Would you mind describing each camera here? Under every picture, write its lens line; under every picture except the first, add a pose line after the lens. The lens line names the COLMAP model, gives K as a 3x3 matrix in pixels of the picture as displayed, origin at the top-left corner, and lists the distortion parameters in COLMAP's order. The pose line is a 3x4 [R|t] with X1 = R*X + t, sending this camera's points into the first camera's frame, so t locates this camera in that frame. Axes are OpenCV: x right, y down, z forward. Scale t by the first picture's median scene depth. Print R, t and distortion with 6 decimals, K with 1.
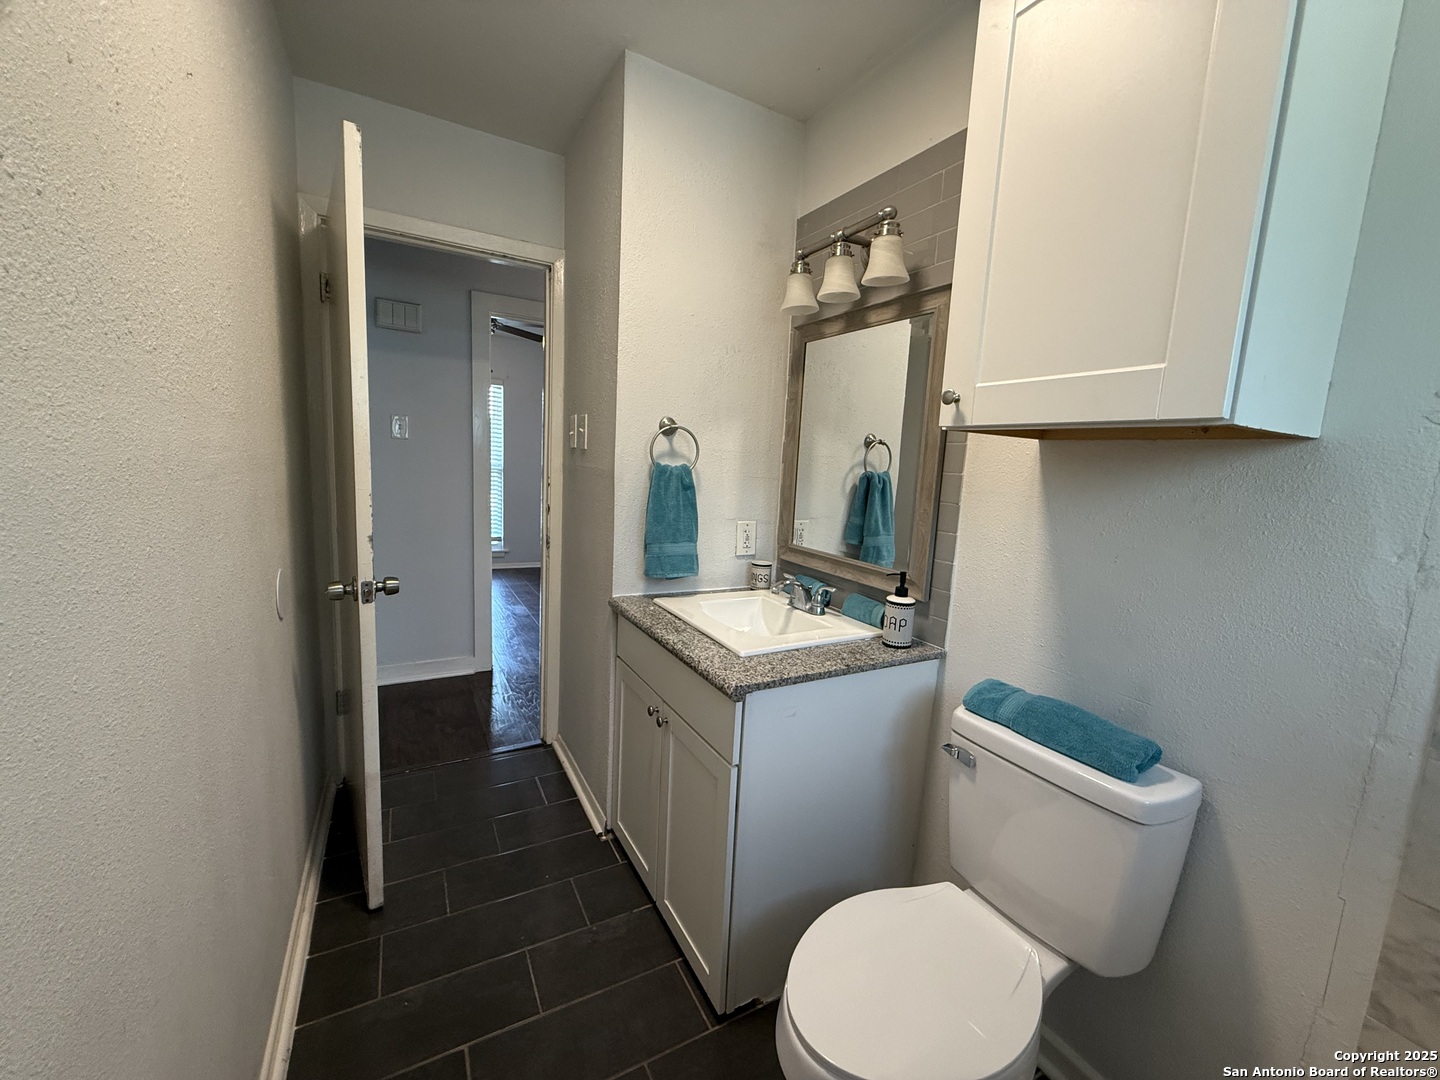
lens RADIAL K [[574.3, 0, 718.3], [0, 574.3, 540.1], [0, 0, 1]] dist [0.001967, -0.000637]
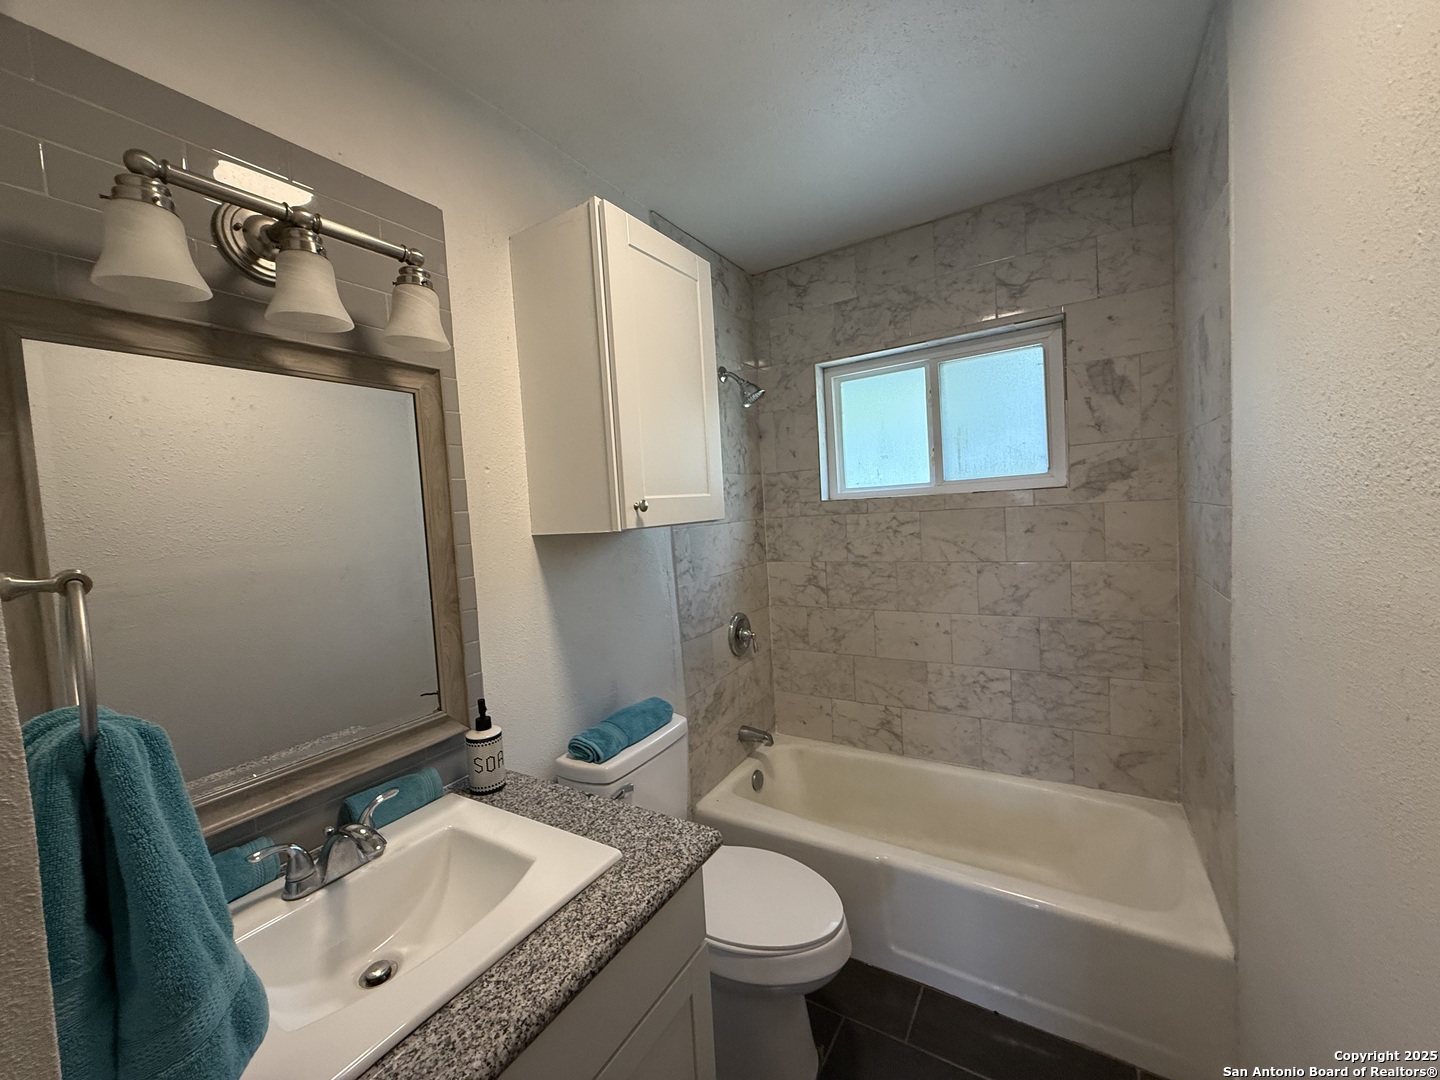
lens RADIAL K [[574.3, 0, 715.4], [0, 574.3, 533.8], [0, 0, 1]] dist [0.001967, -0.000637]
pose [[-0.491693, -0.059626, 0.868725, -0.541158], [0.161232, 0.974168, 0.158120, -0.249376], [-0.855712, 0.217813, -0.469377, 1.013762]]
